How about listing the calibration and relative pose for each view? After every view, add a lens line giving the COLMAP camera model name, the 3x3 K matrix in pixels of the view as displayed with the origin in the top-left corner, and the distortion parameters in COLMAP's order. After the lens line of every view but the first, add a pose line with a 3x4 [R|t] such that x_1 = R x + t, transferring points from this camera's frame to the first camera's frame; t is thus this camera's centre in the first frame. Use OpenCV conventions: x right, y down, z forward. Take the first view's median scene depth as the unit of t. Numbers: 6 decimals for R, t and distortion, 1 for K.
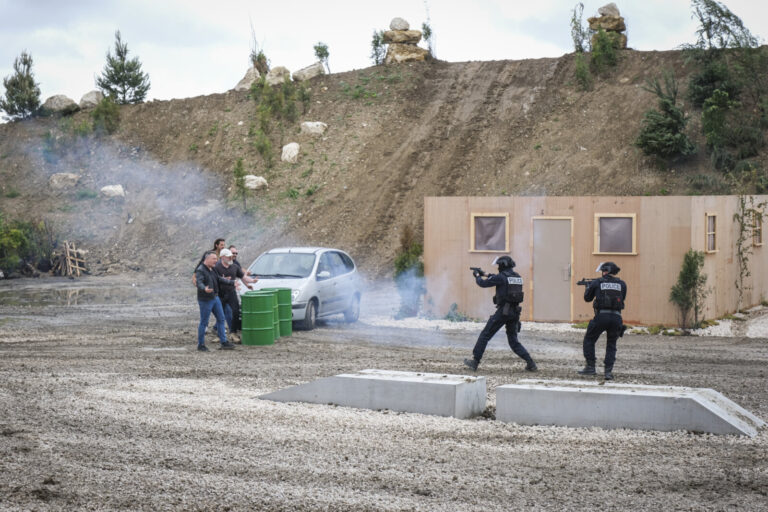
lens RADIAL K [[1497.6, 0, 369.0], [0, 1497.6, 266.4], [0, 0, 1]] dist [0.097224, 0.000000]
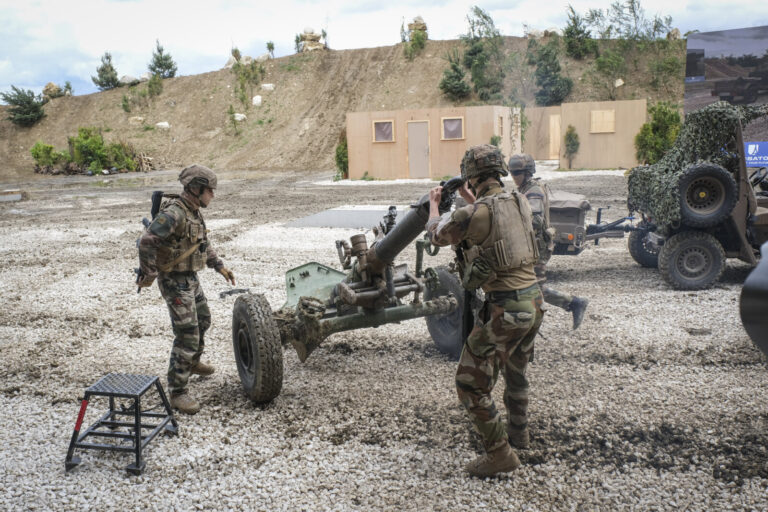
lens RADIAL K [[667.7, 0, 363.6], [0, 667.7, 263.9], [0, 0, 1]] dist [0.006959, -0.014234]
pose [[0.989795, -0.067630, 0.125425, -0.039497], [0.049279, 0.988345, 0.144033, 0.013180], [-0.133704, -0.136383, 0.981592, 0.126517]]
